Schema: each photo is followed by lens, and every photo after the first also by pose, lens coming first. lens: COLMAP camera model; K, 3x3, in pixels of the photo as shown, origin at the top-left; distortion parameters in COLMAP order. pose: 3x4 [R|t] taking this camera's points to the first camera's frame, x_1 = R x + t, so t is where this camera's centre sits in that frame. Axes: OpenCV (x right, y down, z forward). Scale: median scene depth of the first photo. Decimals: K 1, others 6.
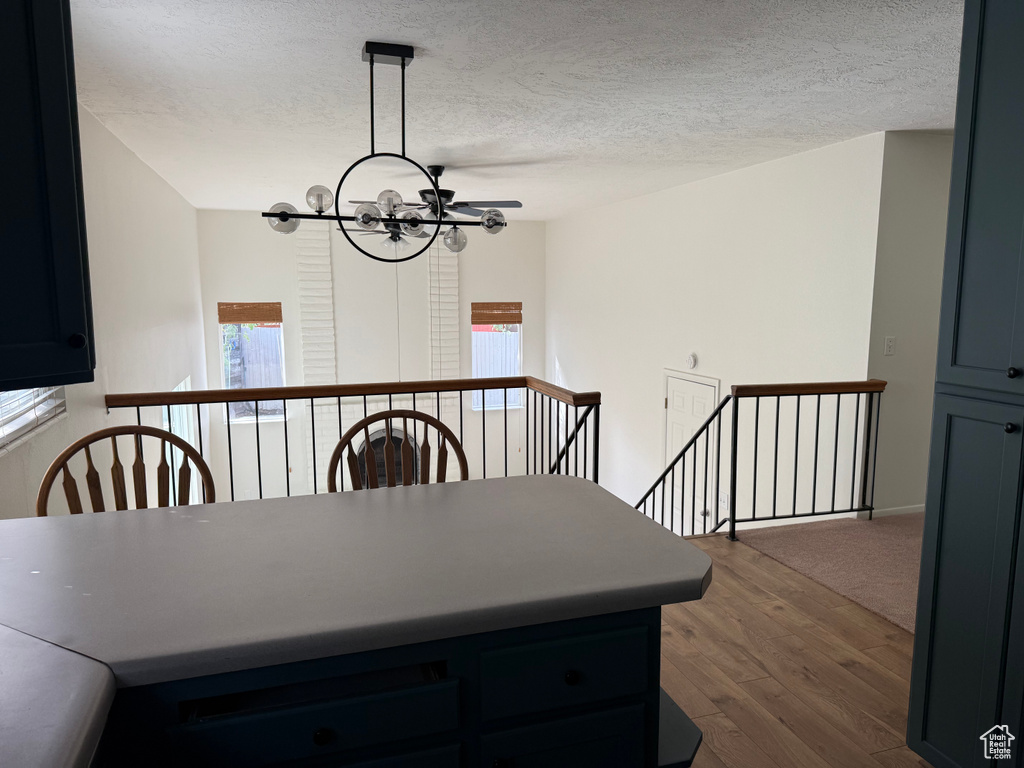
lens RADIAL K [[726.2, 0, 517.2], [0, 726.2, 382.1], [0, 0, 1]] dist [0.075797, -0.088264]
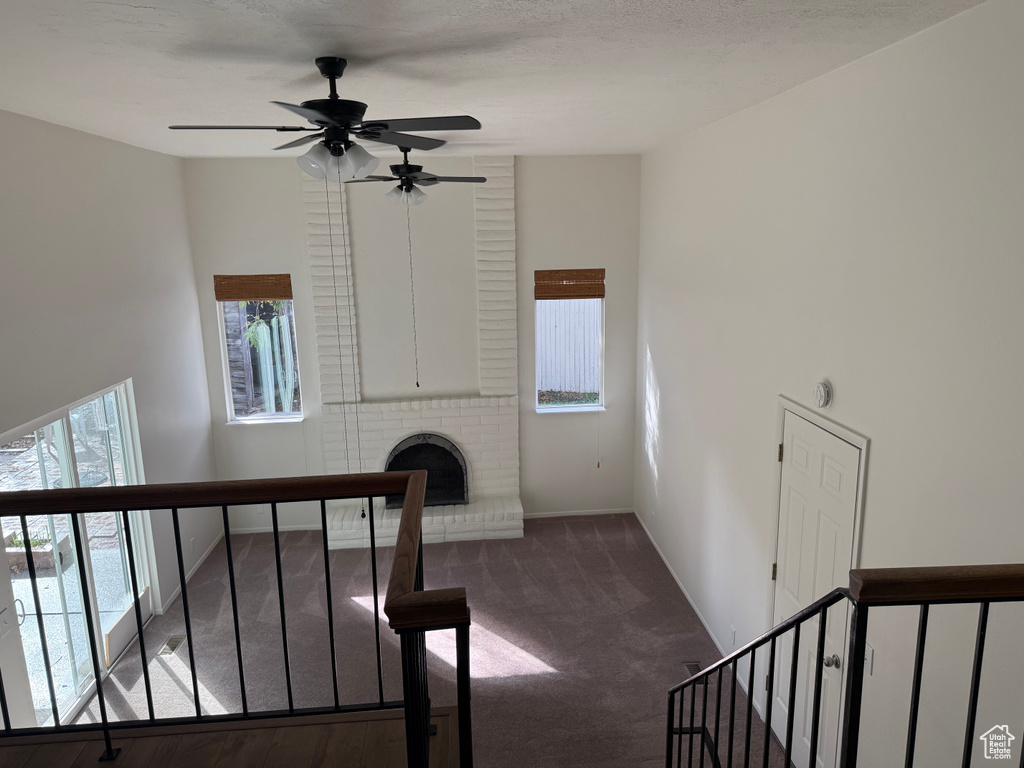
lens RADIAL K [[726.2, 0, 513.2], [0, 726.2, 377.7], [0, 0, 1]] dist [0.075797, -0.088264]
pose [[0.972482, 0.028569, -0.231218, 0.108815], [-0.012553, 0.997437, 0.070445, -0.061611], [0.232638, -0.065604, 0.970348, 0.310183]]
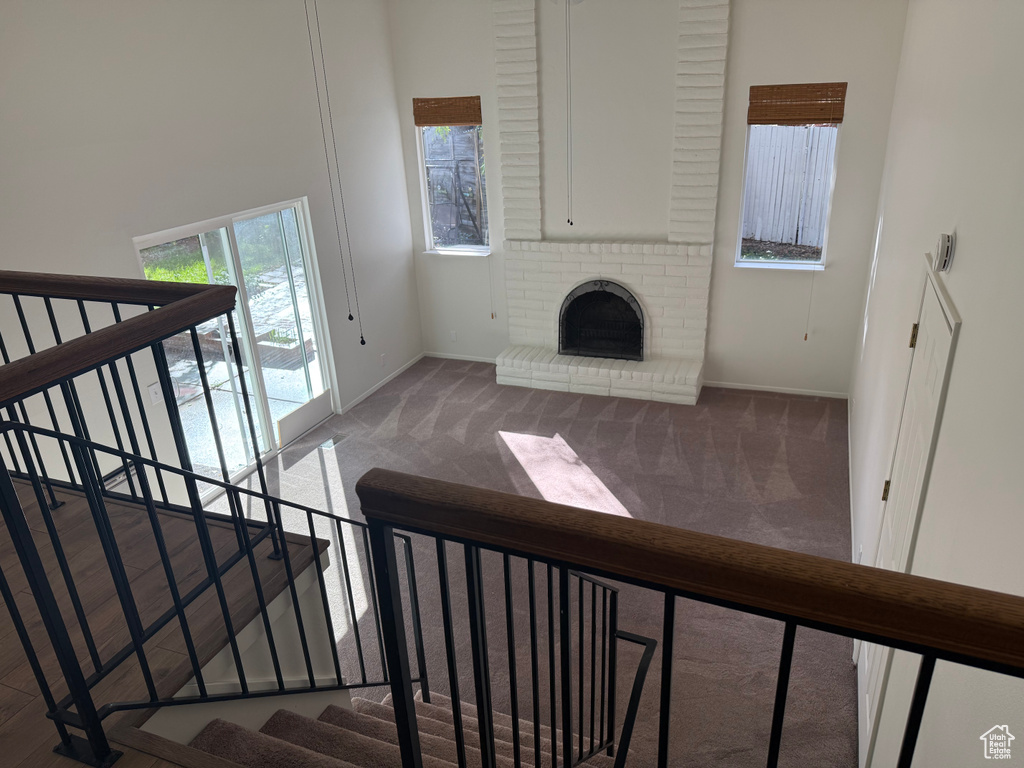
lens RADIAL K [[726.2, 0, 511.2], [0, 726.2, 396.5], [0, 0, 1]] dist [0.075797, -0.088264]
pose [[0.766208, 0.225292, -0.601805, 0.248419], [-0.040653, 0.951645, 0.304498, -0.050570], [0.641306, -0.208844, 0.738317, 0.441390]]
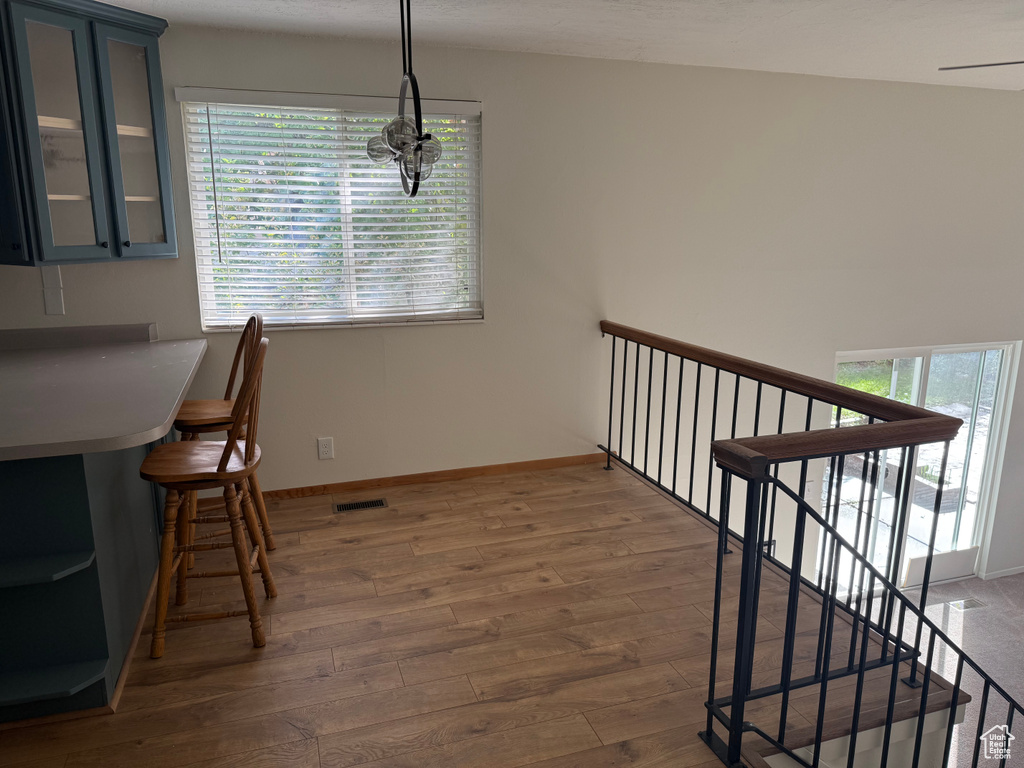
lens RADIAL K [[726.2, 0, 506.0], [0, 726.2, 385.8], [0, 0, 1]] dist [0.075797, -0.088264]
pose [[0.013167, 0.225800, -0.974085, 0.273916], [-0.138801, 0.965150, 0.221853, -0.054829], [0.990233, 0.132283, 0.044050, 0.393814]]
